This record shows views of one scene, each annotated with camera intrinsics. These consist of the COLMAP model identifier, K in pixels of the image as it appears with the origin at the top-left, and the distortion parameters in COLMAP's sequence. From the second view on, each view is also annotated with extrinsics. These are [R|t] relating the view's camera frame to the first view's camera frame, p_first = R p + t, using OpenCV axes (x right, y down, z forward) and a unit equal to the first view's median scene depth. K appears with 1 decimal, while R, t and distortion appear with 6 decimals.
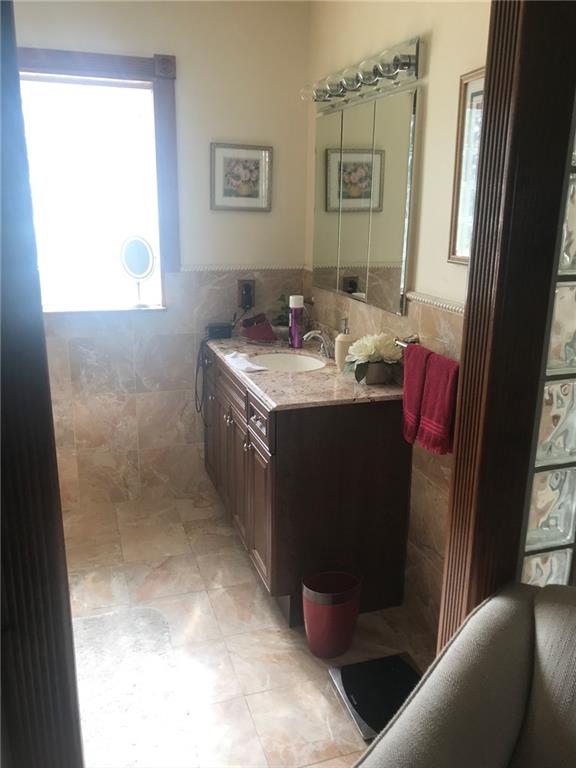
lens RADIAL K [[640.5, 0, 286.4], [0, 640.5, 383.7], [0, 0, 1]] dist [0.136958, -0.225638]
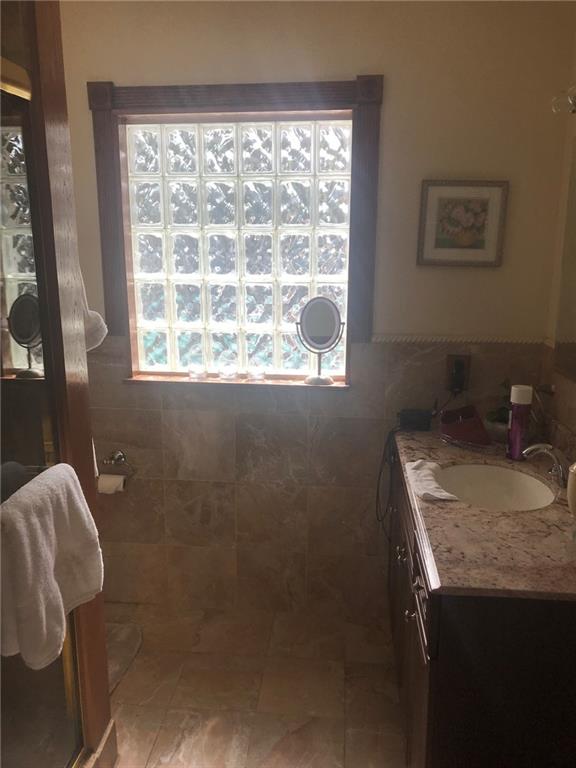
lens RADIAL K [[639.5, 0, 286.9], [0, 639.5, 384.3], [0, 0, 1]] dist [0.024633, -0.004882]
pose [[0.915842, 0.078193, -0.393852, 0.053792], [-0.100032, 0.994362, -0.035194, -0.085503], [0.388879, 0.071629, 0.918500, 0.250943]]
